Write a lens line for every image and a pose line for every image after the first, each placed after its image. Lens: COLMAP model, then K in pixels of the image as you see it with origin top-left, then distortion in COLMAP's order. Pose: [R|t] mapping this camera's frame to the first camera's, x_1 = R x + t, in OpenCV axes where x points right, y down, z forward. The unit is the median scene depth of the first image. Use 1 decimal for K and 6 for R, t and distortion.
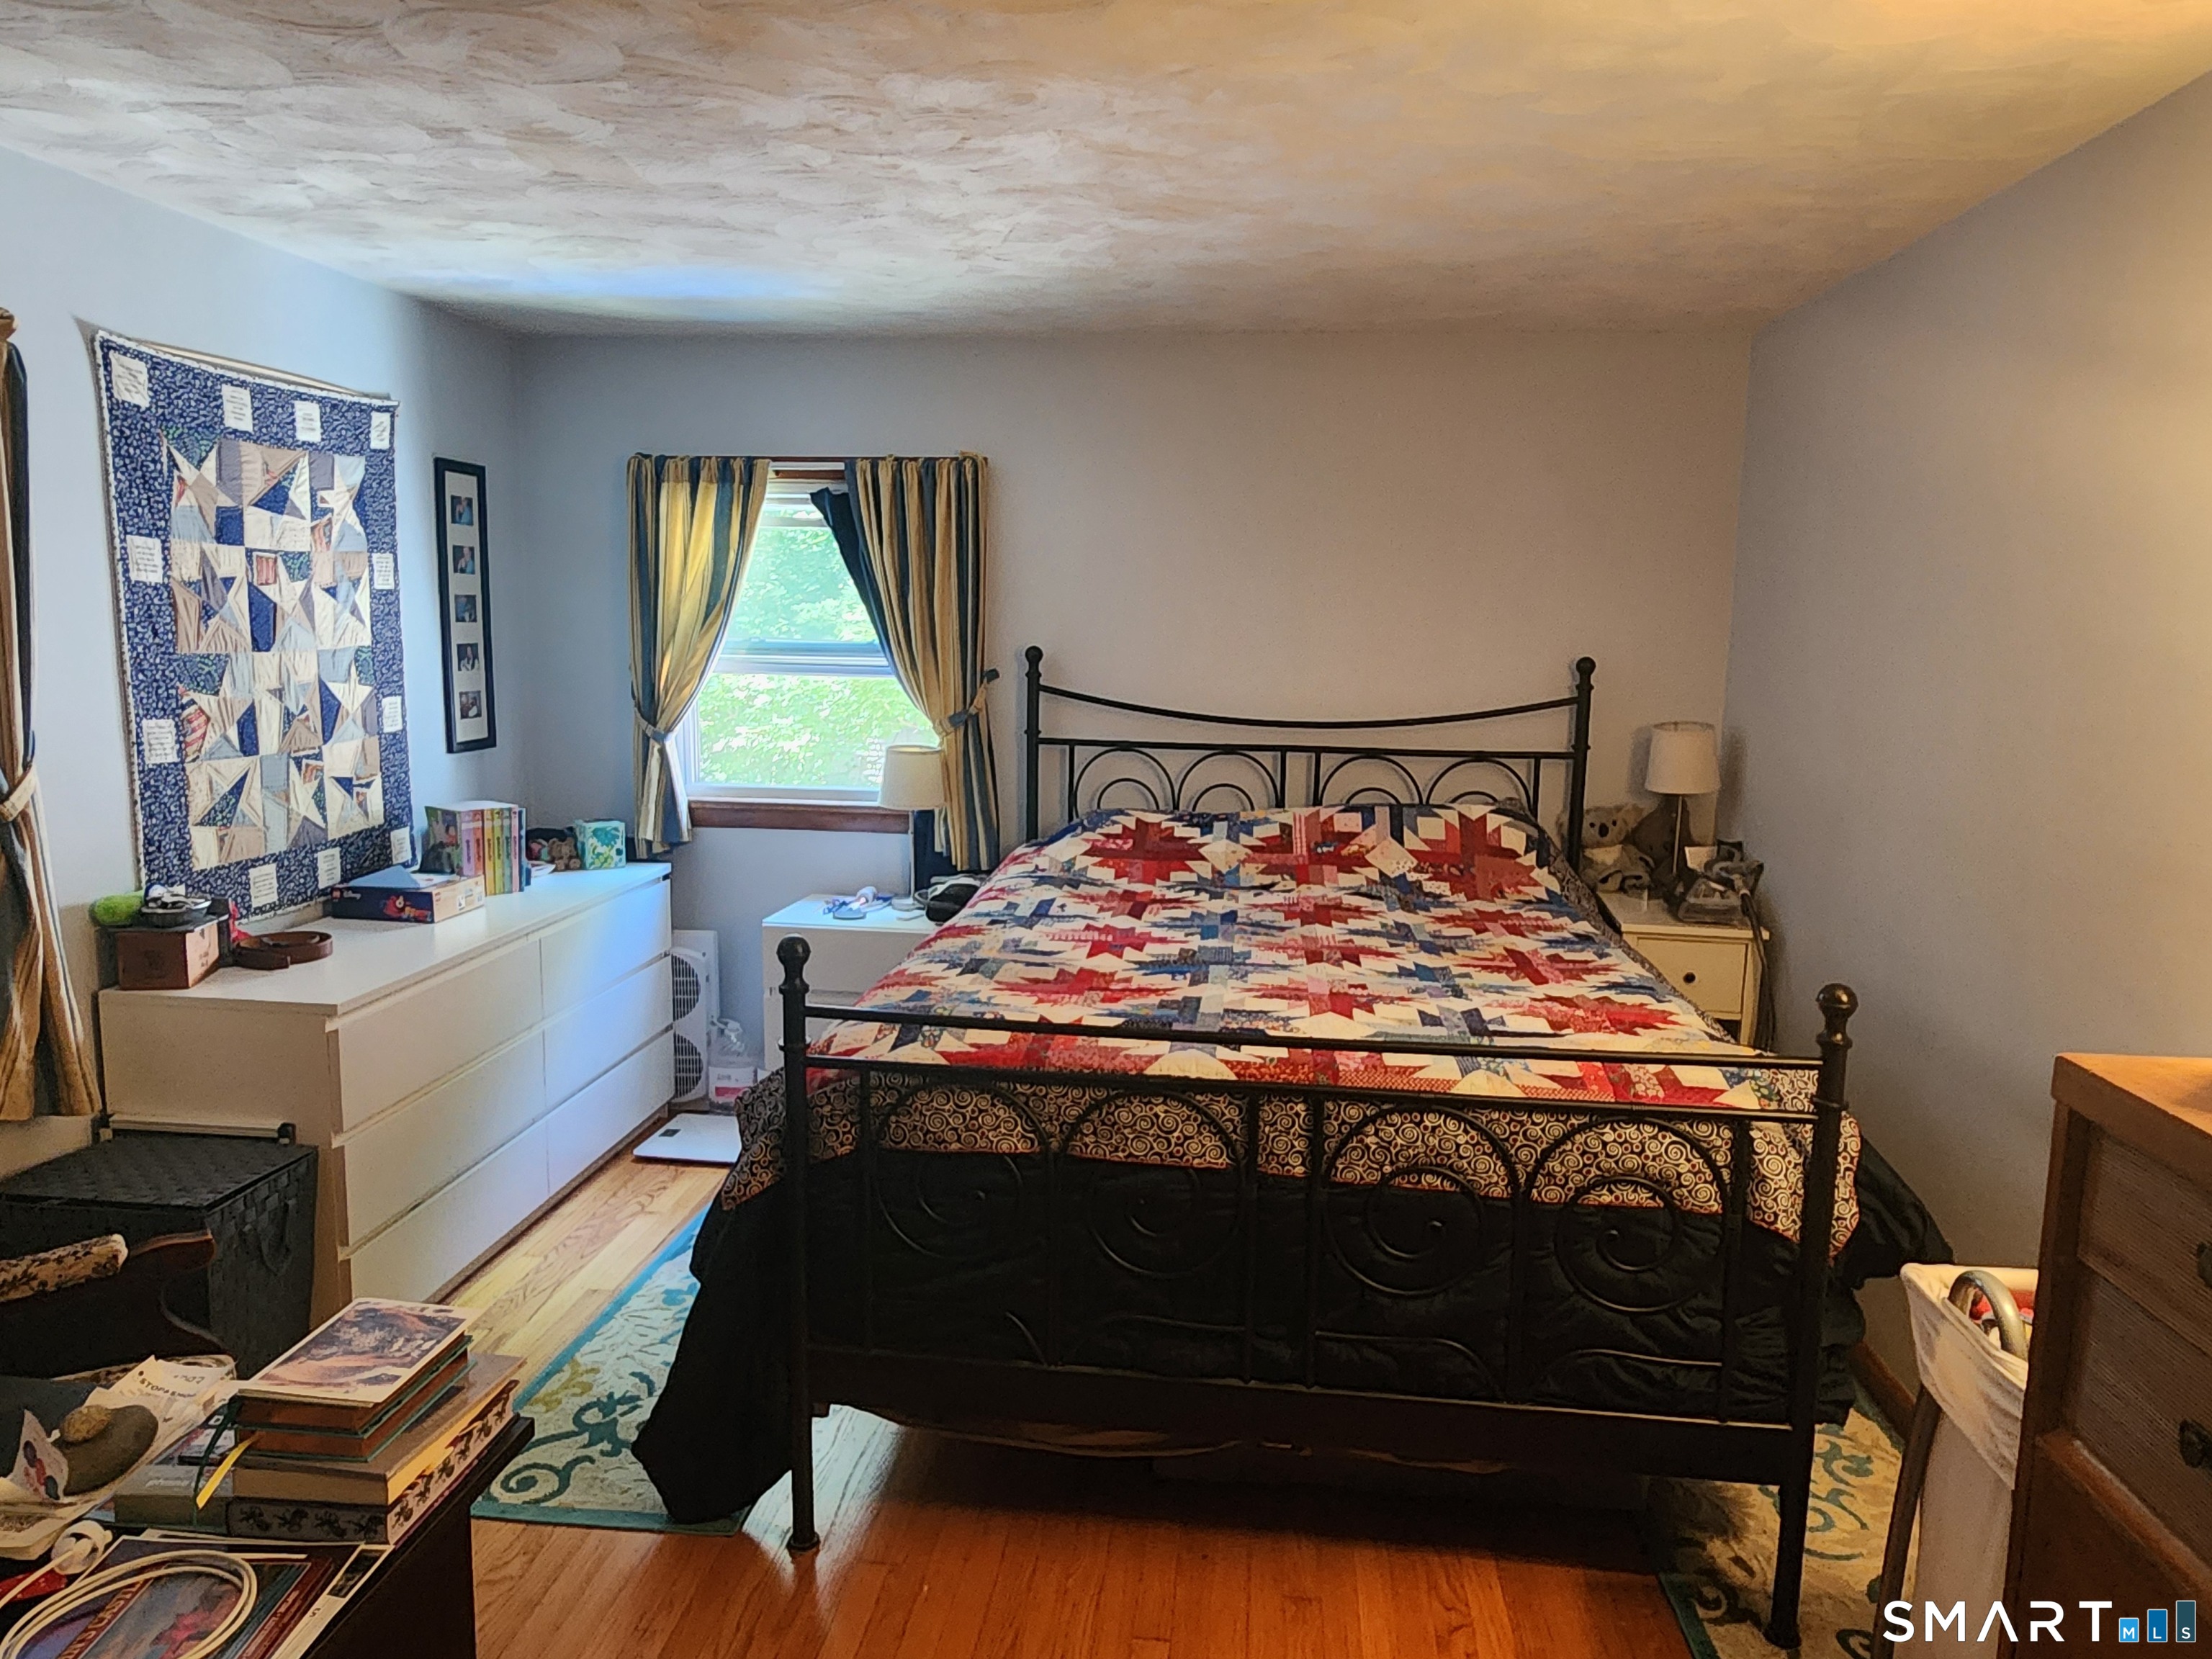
lens RADIAL K [[1495.6, 0, 1106.0], [0, 1495.6, 829.5], [0, 0, 1]] dist [0.013555, -0.010283]
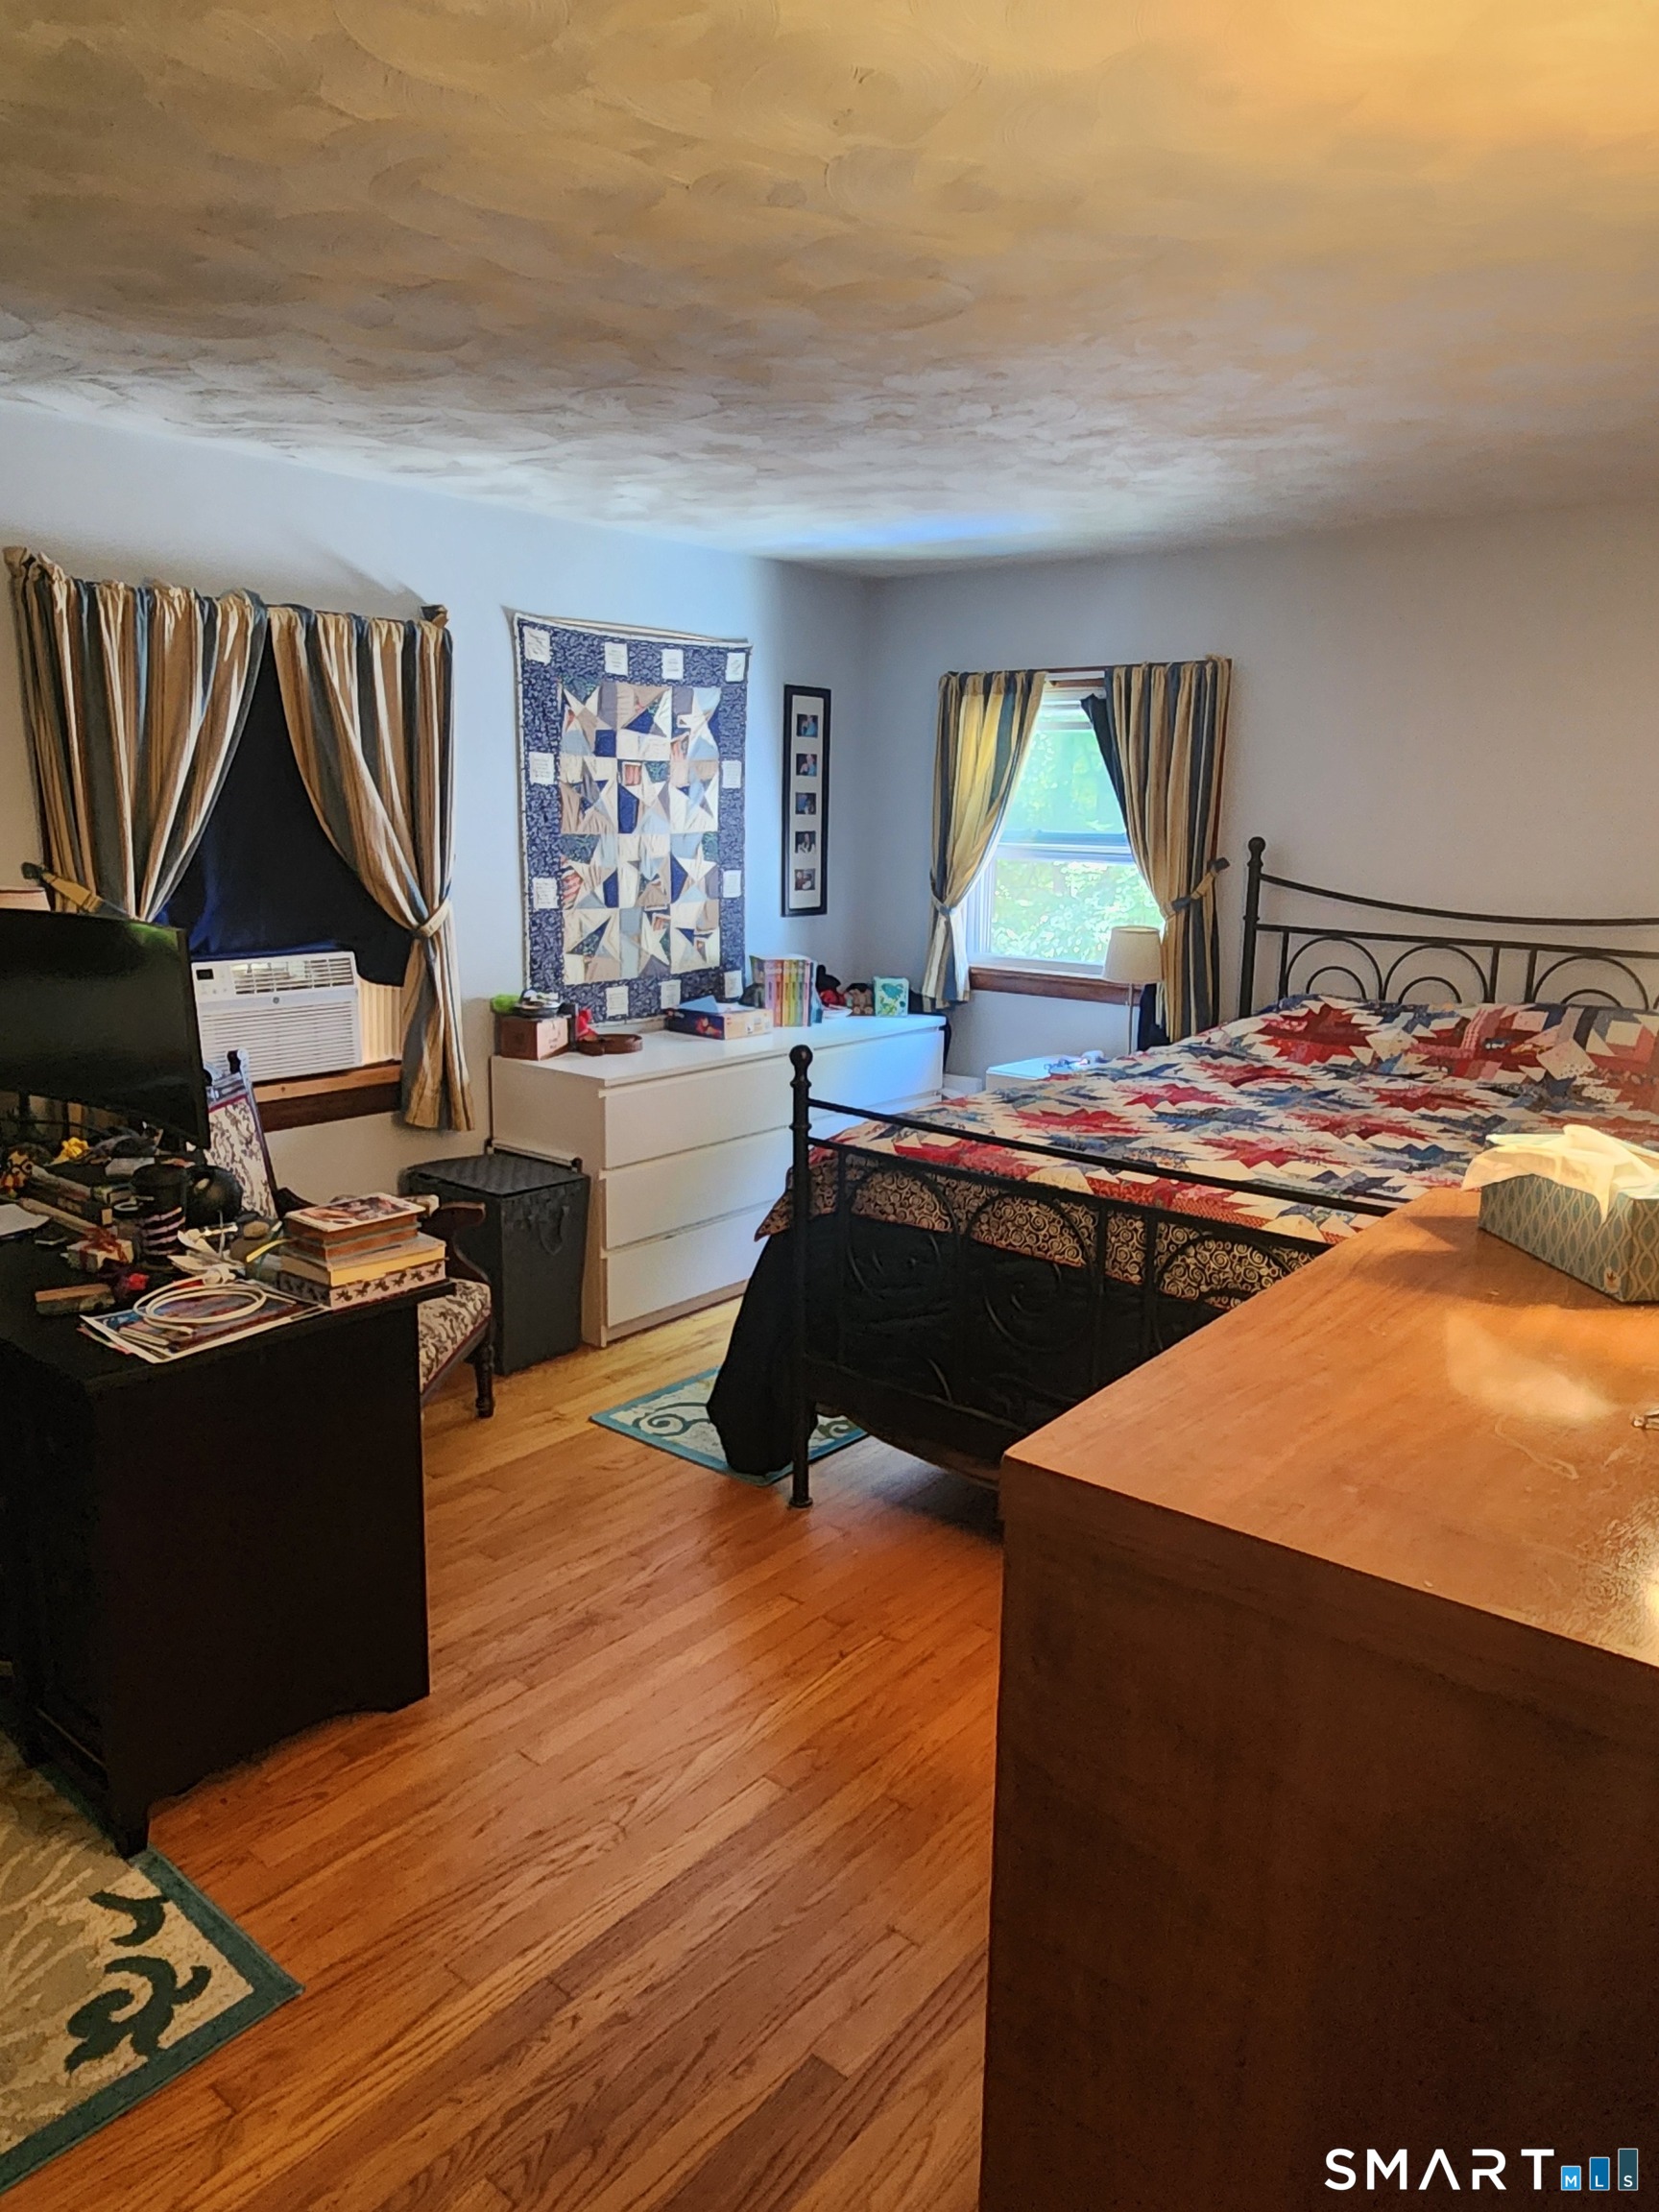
lens RADIAL K [[1495.6, 0, 831.3], [0, 1495.6, 1102.2], [0, 0, 1]] dist [0.013555, -0.010283]
pose [[0.838880, 0.102863, -0.534508, 0.346342], [-0.078331, 0.994574, 0.068464, 0.018872], [0.538650, -0.015565, 0.842386, -0.071904]]
